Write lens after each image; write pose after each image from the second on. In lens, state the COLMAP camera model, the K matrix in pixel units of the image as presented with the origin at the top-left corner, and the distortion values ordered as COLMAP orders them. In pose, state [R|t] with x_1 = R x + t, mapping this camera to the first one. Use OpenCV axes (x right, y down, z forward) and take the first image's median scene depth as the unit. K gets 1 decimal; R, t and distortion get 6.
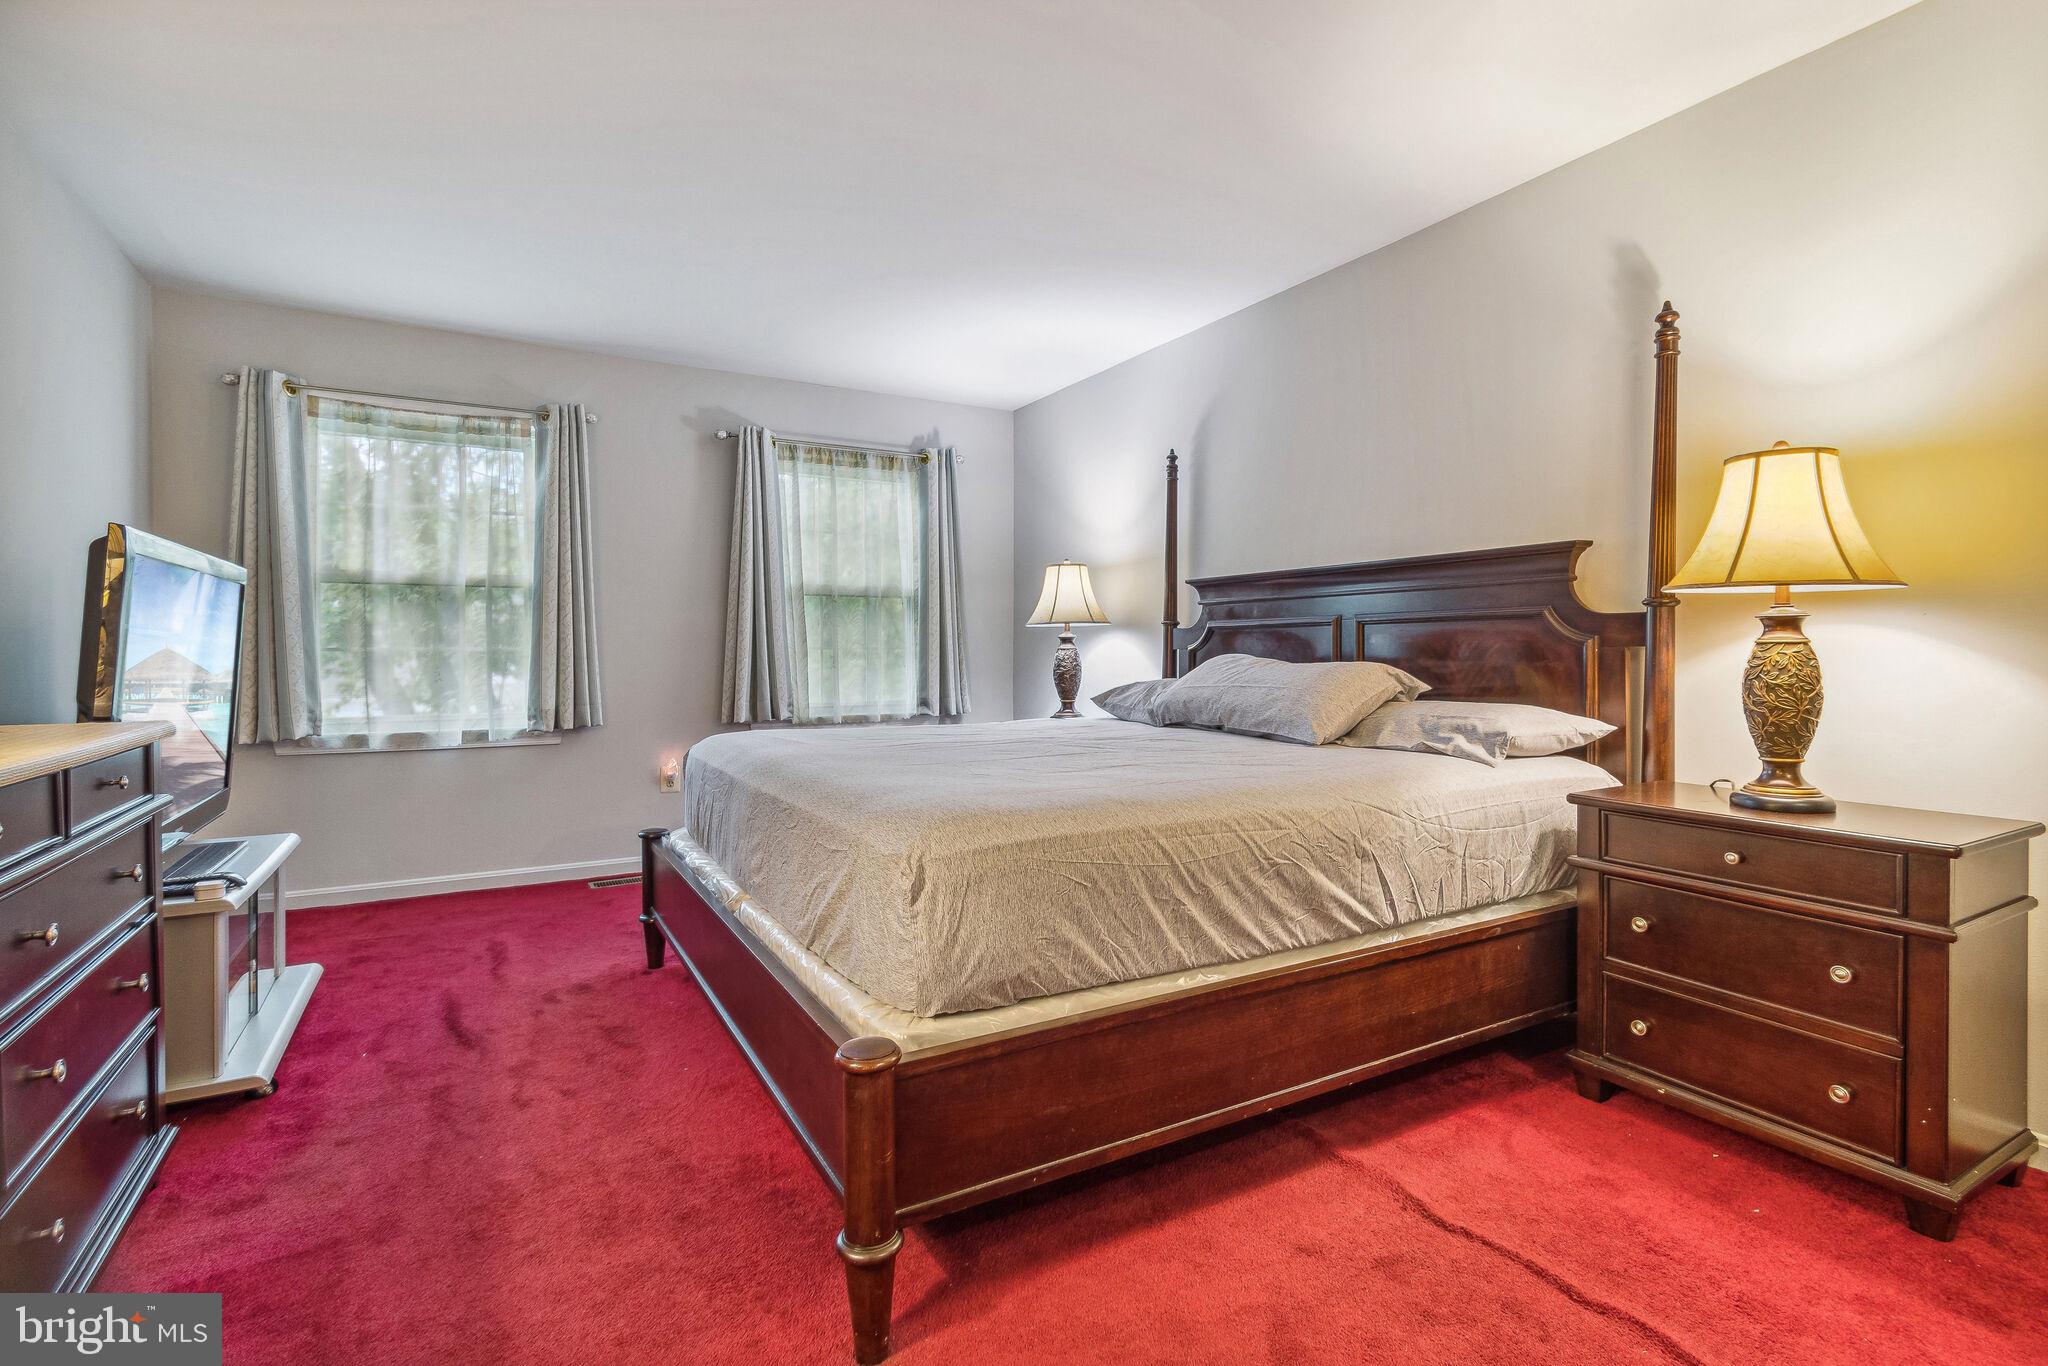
lens RADIAL K [[938.8, 0, 1024.7], [0, 938.8, 653.9], [0, 0, 1]] dist [0.003093, -0.000324]
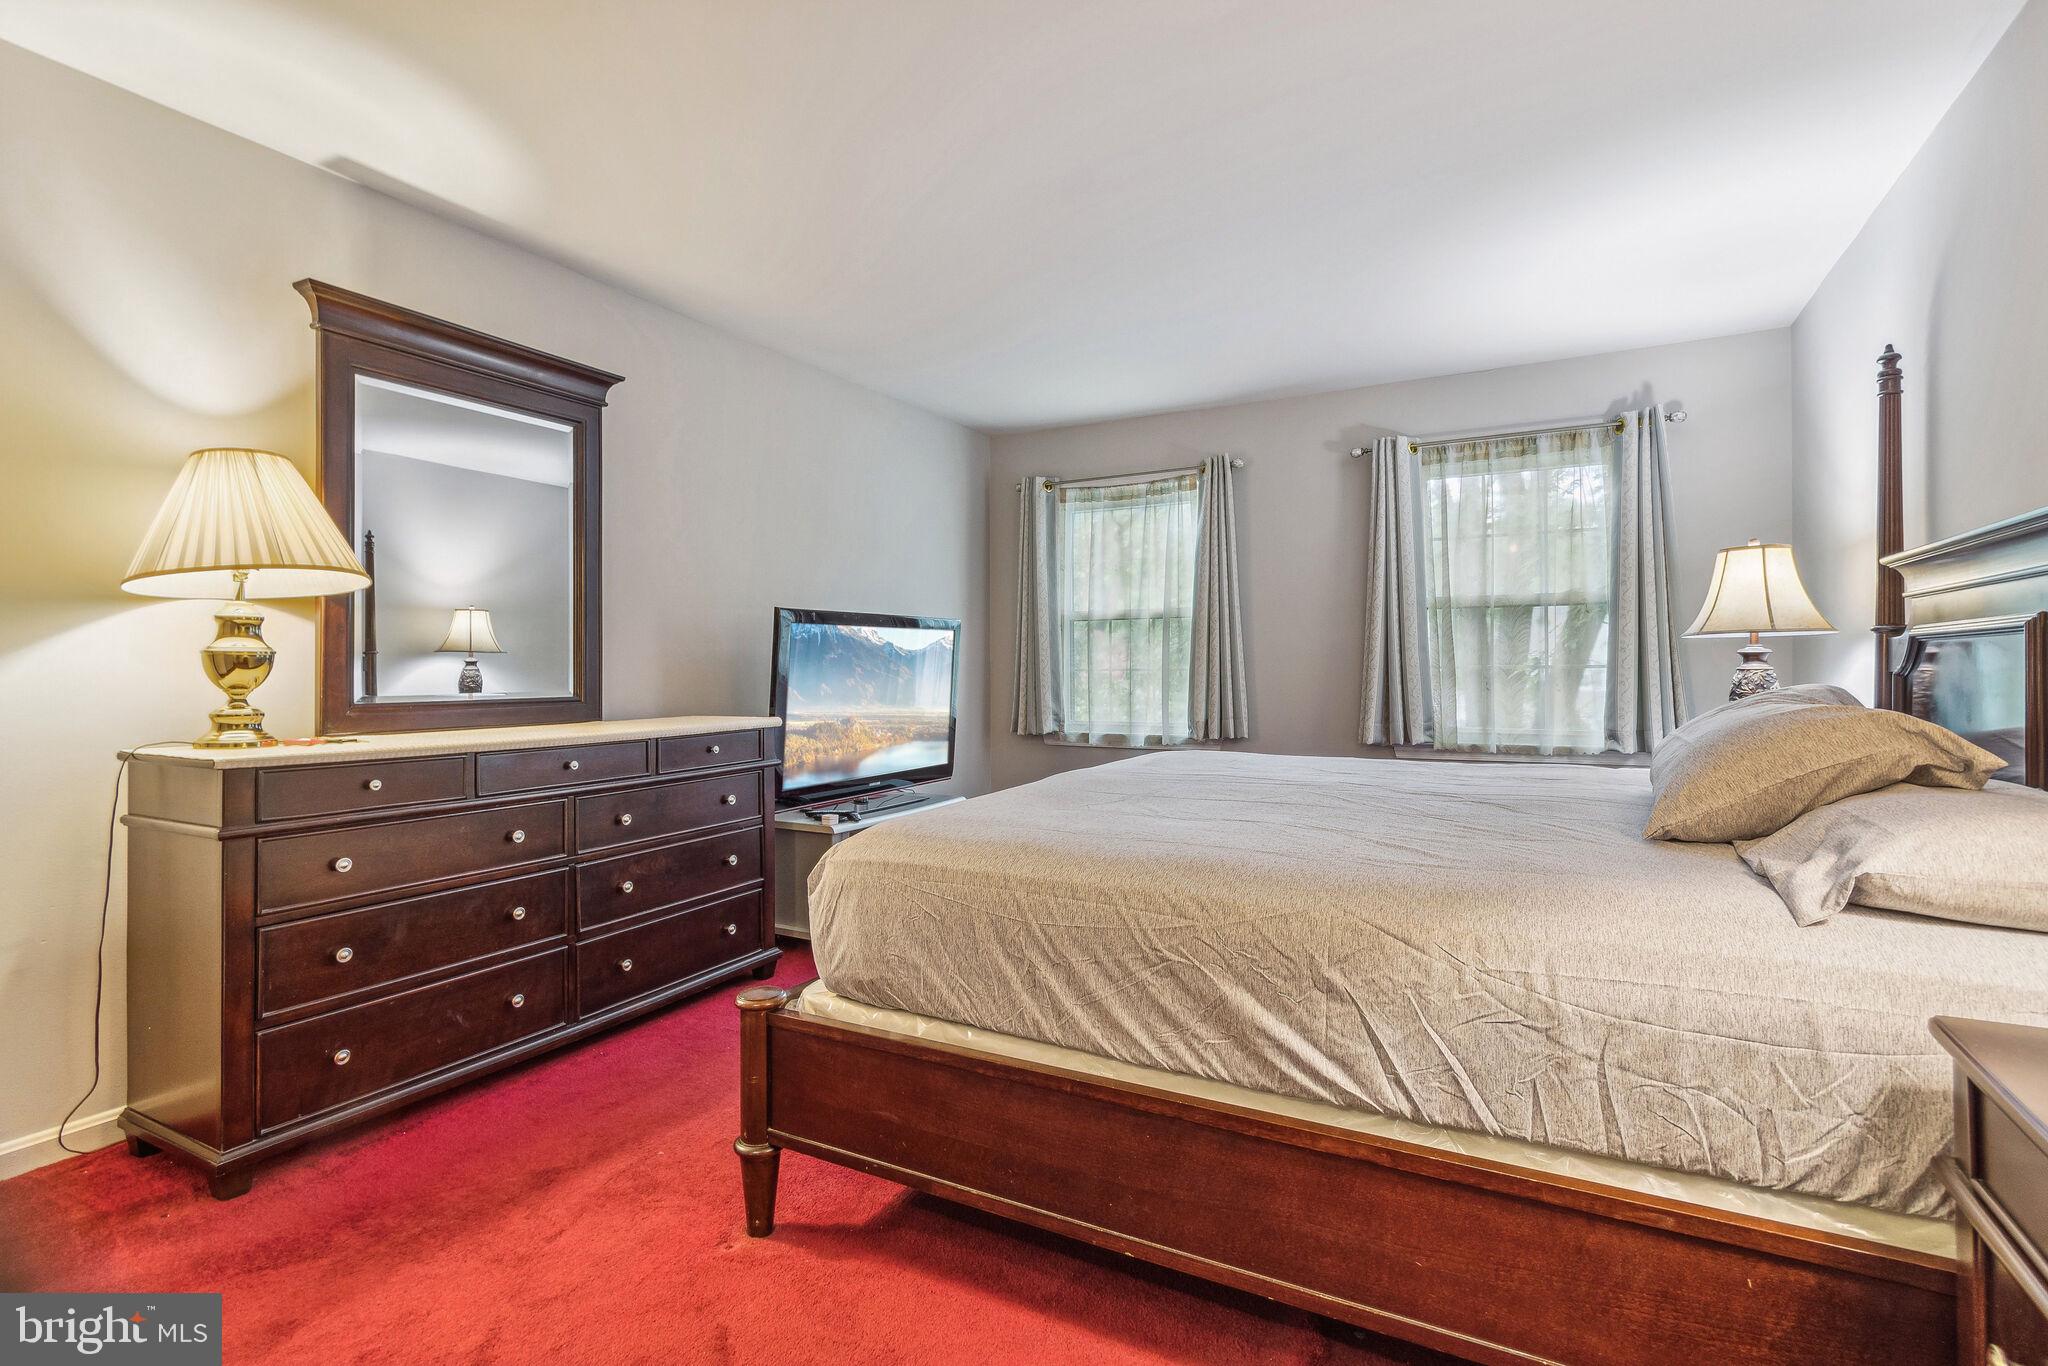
lens RADIAL K [[927.5, 0, 1013.3], [0, 927.5, 661.1], [0, 0, 1]] dist [0.000364, -0.000322]
pose [[0.542436, -0.006479, -0.840072, 0.342376], [0.003351, 0.999979, -0.005549, -0.009897], [0.840091, 0.000195, 0.542446, 0.185160]]
